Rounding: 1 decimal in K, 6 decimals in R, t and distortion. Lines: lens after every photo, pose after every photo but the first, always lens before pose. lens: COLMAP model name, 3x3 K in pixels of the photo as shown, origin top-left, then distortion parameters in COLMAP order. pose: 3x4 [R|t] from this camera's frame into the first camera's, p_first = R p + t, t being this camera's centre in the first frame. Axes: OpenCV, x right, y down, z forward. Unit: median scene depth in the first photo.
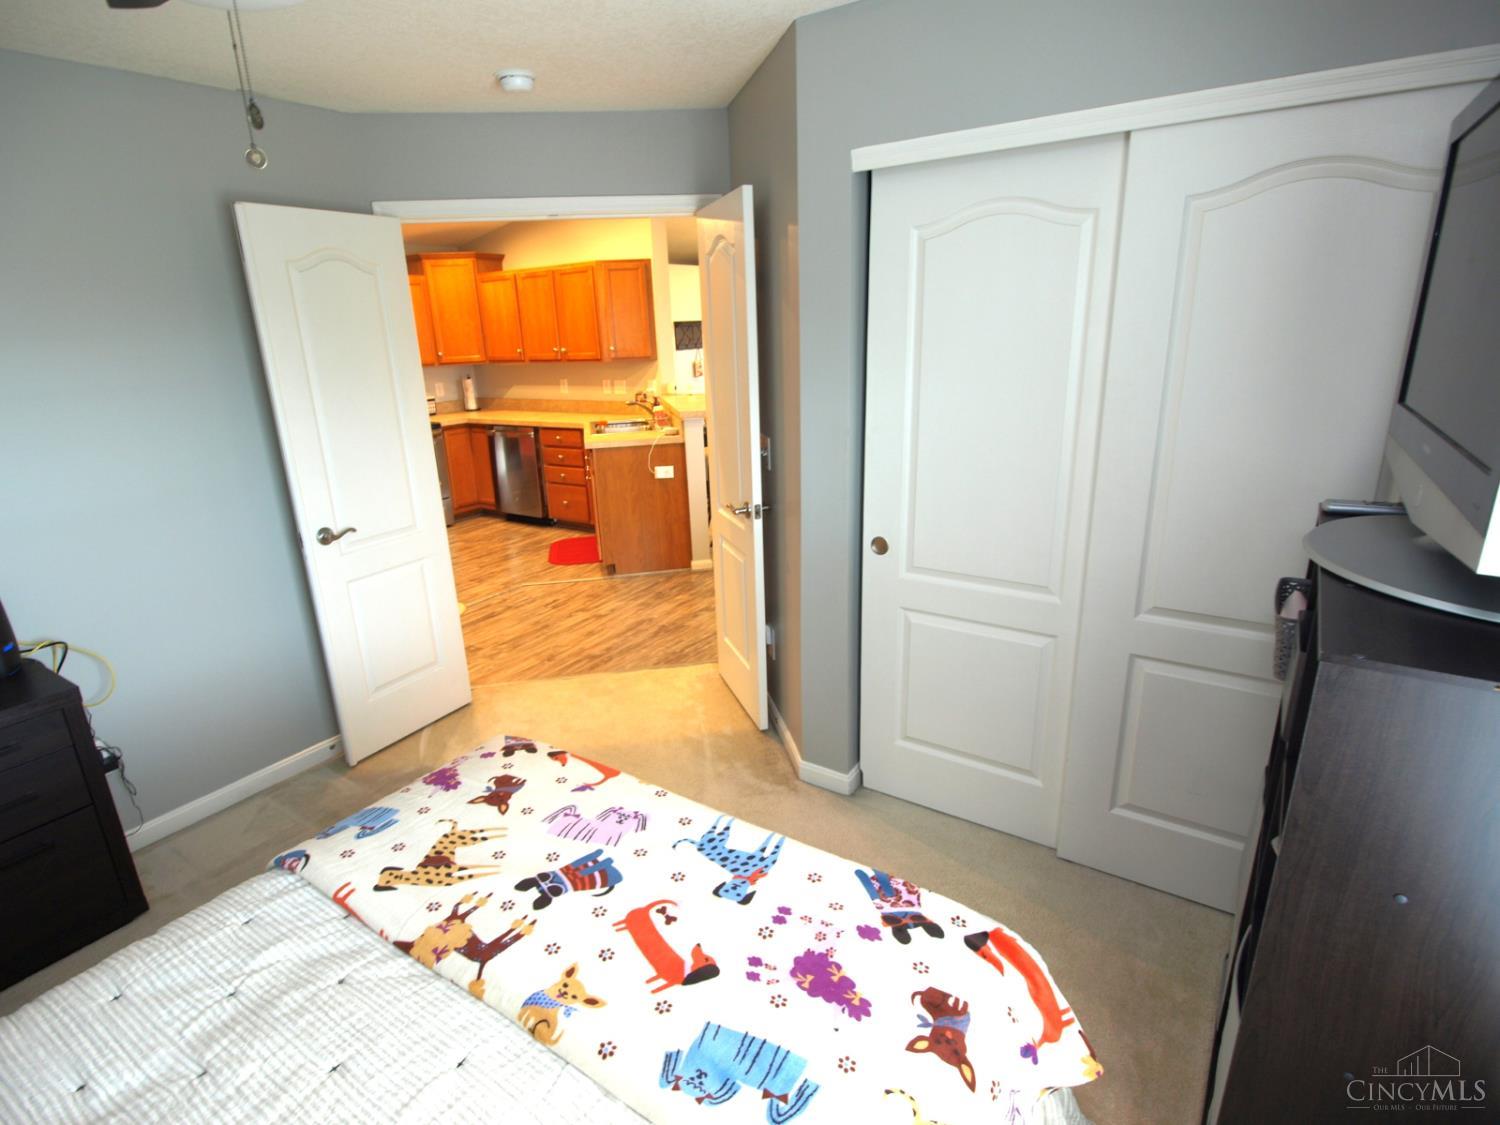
lens RADIAL K [[786.0, 0, 750.3], [0, 786.0, 567.5], [0, 0, 1]] dist [-0.015392, 0.000032]
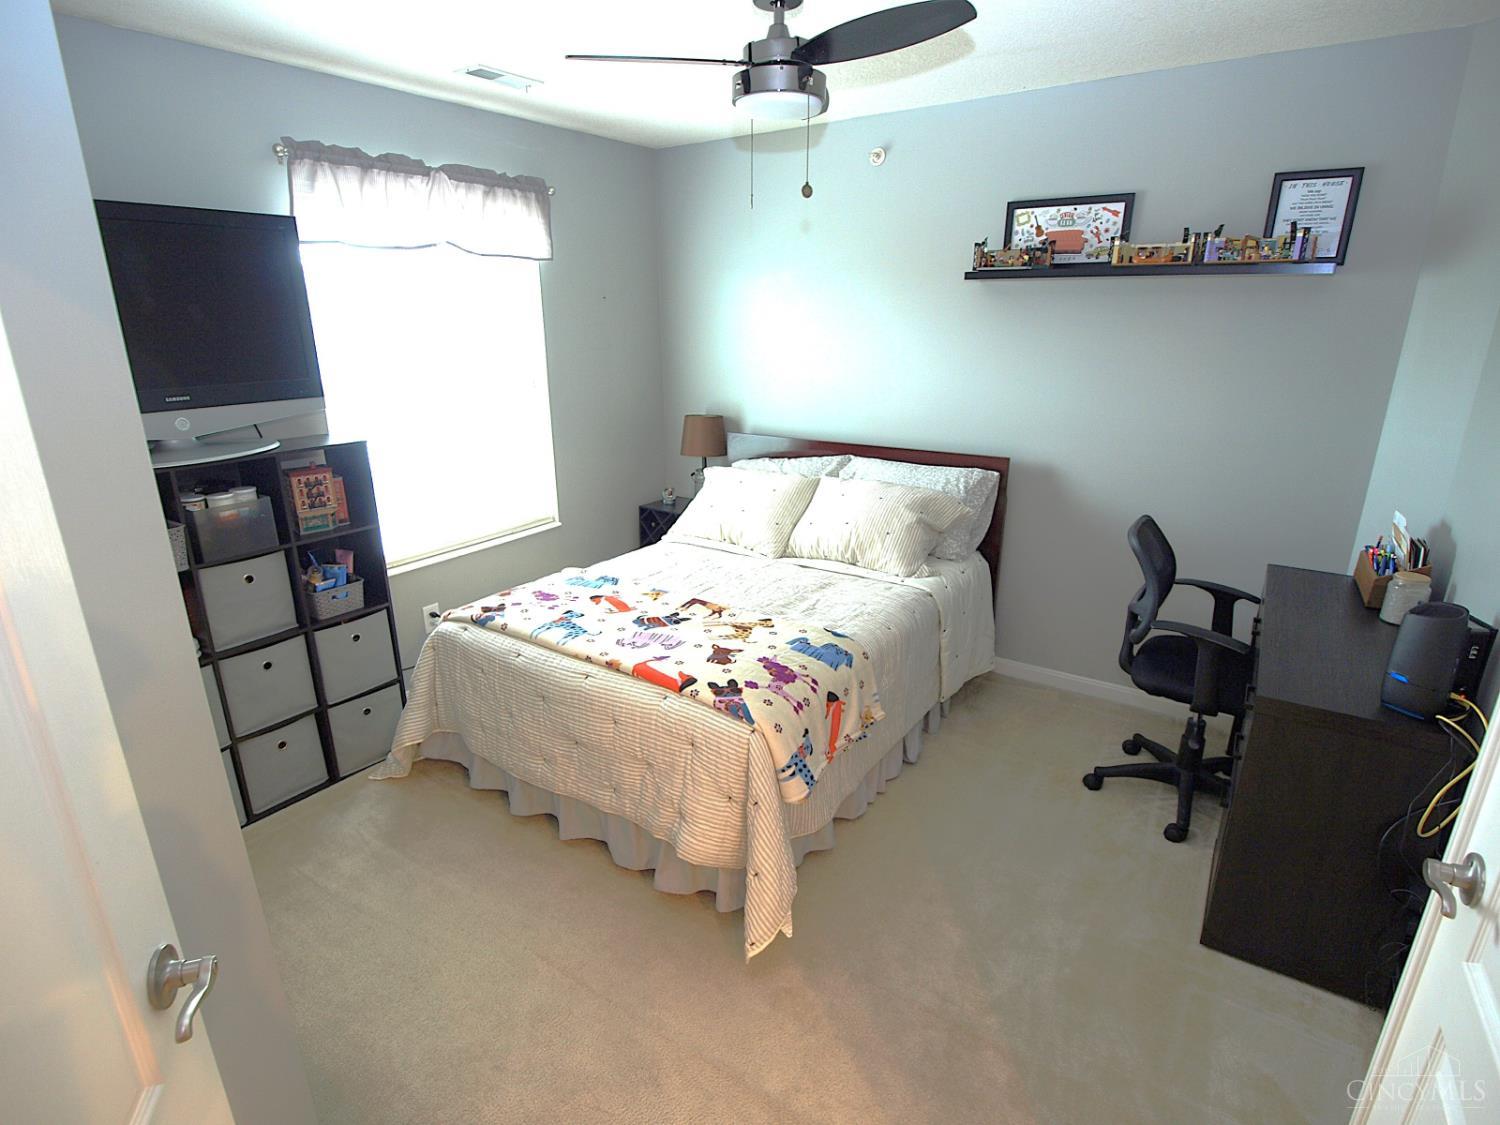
lens RADIAL K [[786.0, 0, 753.5], [0, 786.0, 570.4], [0, 0, 1]] dist [-0.015392, 0.000032]
pose [[-0.999241, 0.033330, 0.020158, -0.454499], [0.038840, 0.813449, 0.580338, -0.690027], [0.002945, 0.580680, -0.814126, 2.267656]]
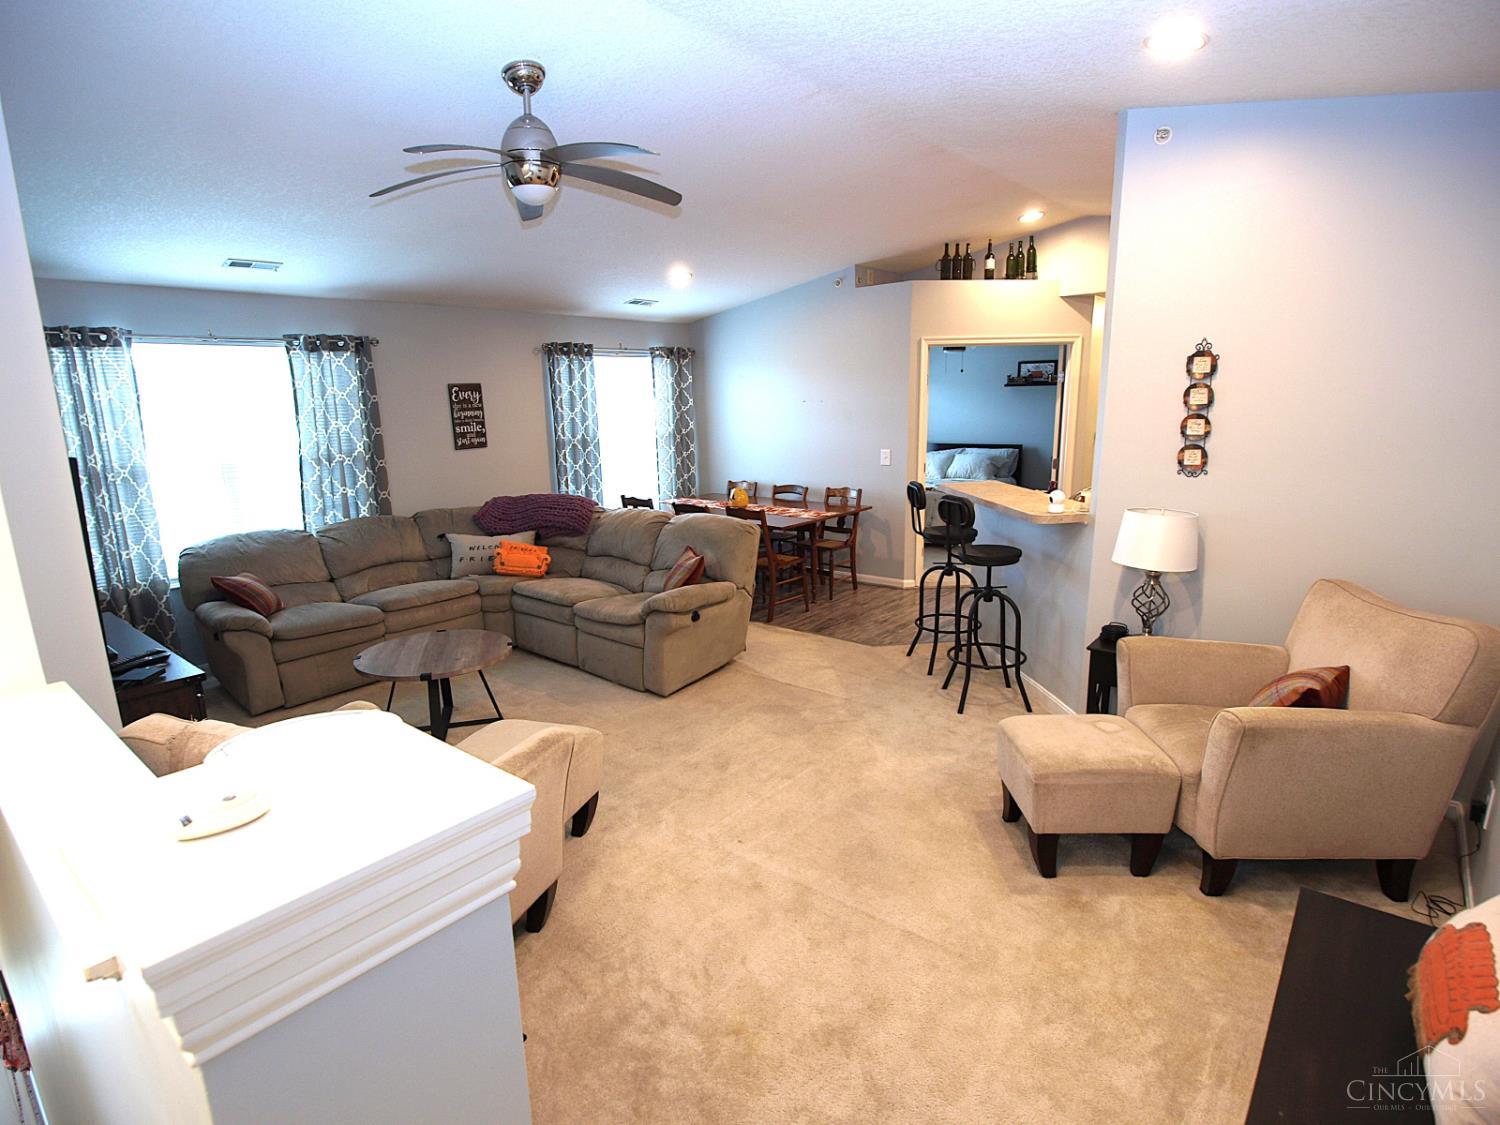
lens RADIAL K [[786.0, 0, 744.7], [0, 786.0, 566.3], [0, 0, 1]] dist [-0.015392, 0.000032]
pose [[-0.992025, 0.031266, 0.122105, 0.580369], [0.087055, 0.870523, 0.484366, -2.452362], [-0.091151, 0.491133, -0.866302, 7.685644]]
